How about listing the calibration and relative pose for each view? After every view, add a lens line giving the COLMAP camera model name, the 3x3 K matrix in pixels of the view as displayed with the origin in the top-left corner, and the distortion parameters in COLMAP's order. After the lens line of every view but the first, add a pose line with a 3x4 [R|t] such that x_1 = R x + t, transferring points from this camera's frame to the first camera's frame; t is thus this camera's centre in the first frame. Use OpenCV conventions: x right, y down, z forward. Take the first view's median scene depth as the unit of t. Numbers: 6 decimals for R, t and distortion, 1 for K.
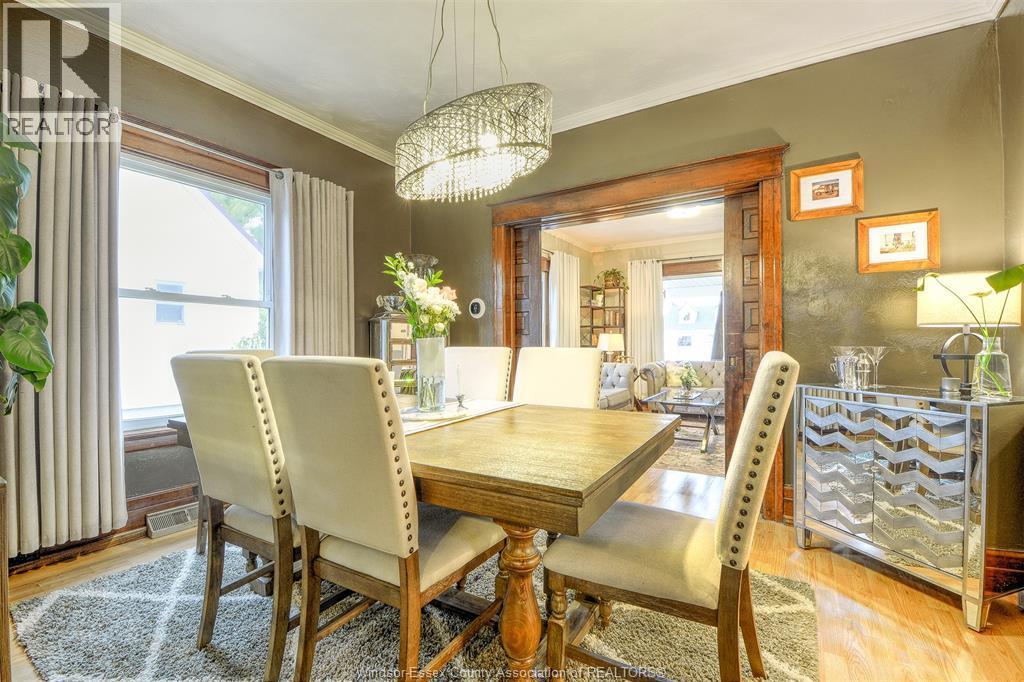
lens RADIAL K [[466.3, 0, 507.8], [0, 466.3, 342.1], [0, 0, 1]] dist [0.001468, -0.000071]
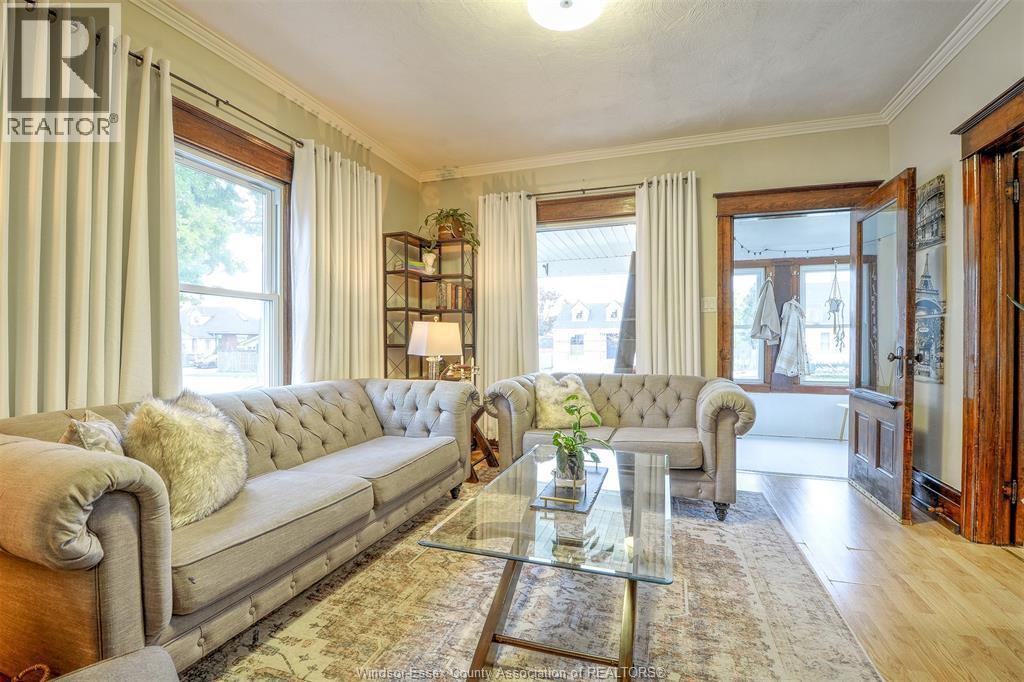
lens RADIAL K [[466.3, 0, 517.4], [0, 466.3, 340.4], [0, 0, 1]] dist [0.001468, -0.000071]
pose [[0.972785, 0.007627, 0.231584, 0.175103], [-0.007837, 0.999969, -0.000015, 0.001394], [-0.231577, -0.001800, 0.972815, 0.444135]]
